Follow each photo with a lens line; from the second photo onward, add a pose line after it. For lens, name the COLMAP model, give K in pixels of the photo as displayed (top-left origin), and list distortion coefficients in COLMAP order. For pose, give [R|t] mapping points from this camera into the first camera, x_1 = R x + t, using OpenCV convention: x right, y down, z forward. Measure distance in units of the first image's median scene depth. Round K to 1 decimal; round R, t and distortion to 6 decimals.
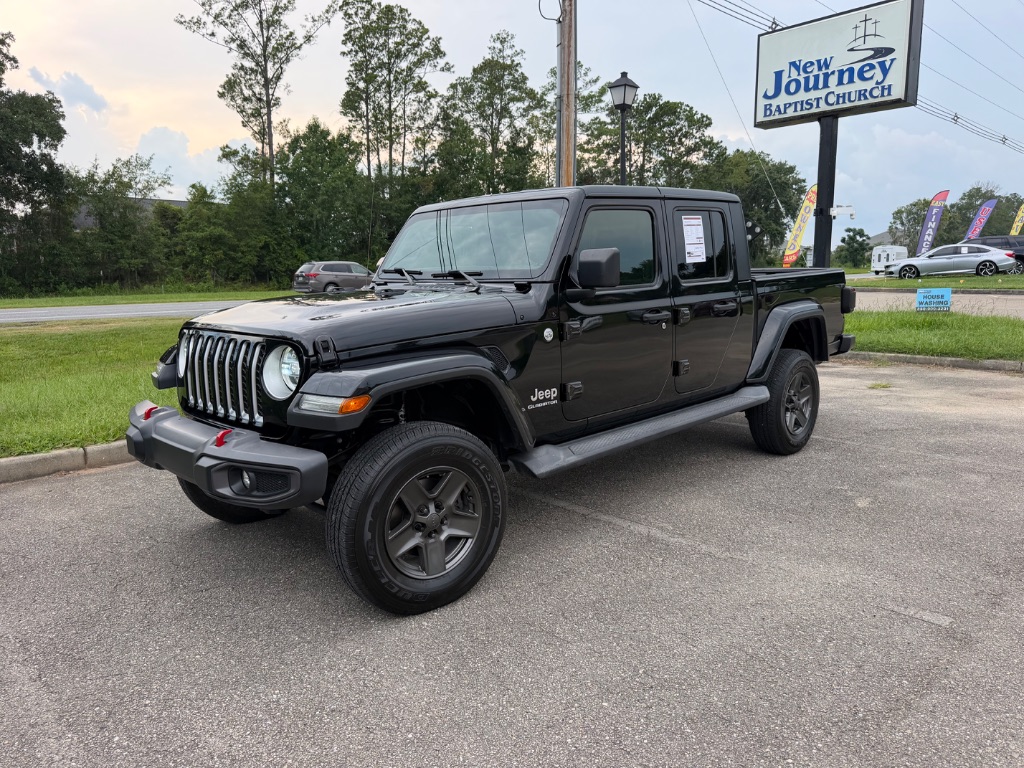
lens RADIAL K [[747.3, 0, 505.4], [0, 747.3, 387.2], [0, 0, 1]] dist [0.024759, -0.041592]
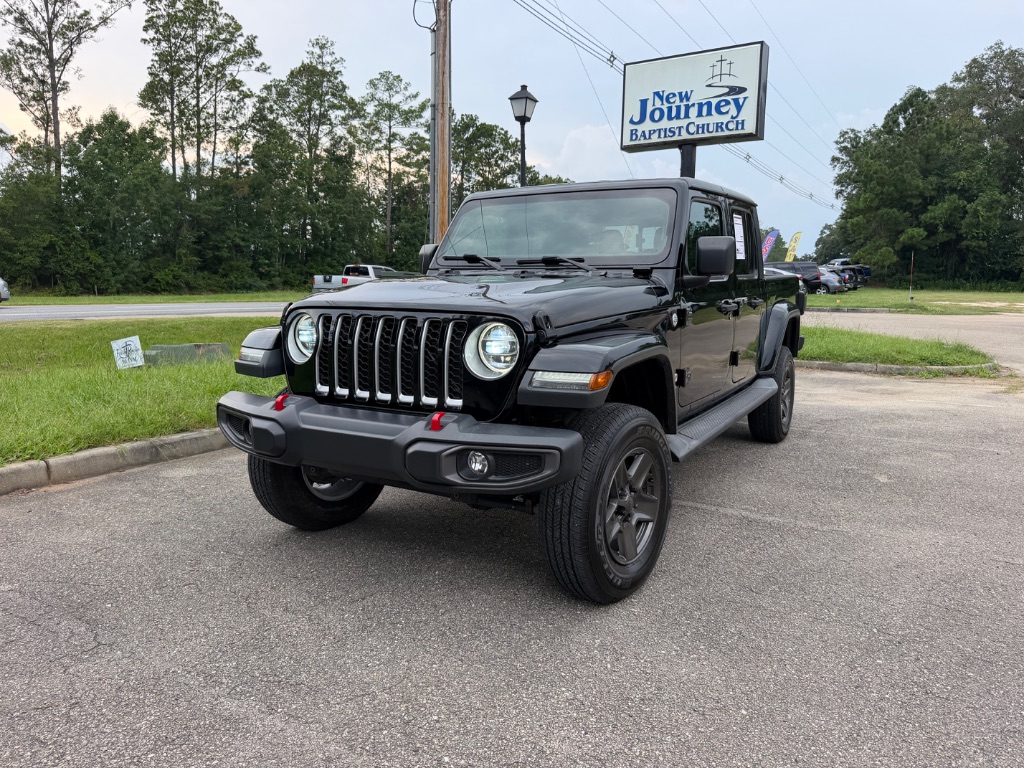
lens RADIAL K [[750.2, 0, 504.6], [0, 750.2, 383.4], [0, 0, 1]] dist [0.019087, -0.025180]
pose [[0.963380, -0.009384, 0.267977, -0.125465], [0.016687, 0.999548, -0.024990, 0.010651], [-0.267622, 0.028546, 0.963101, 0.024087]]
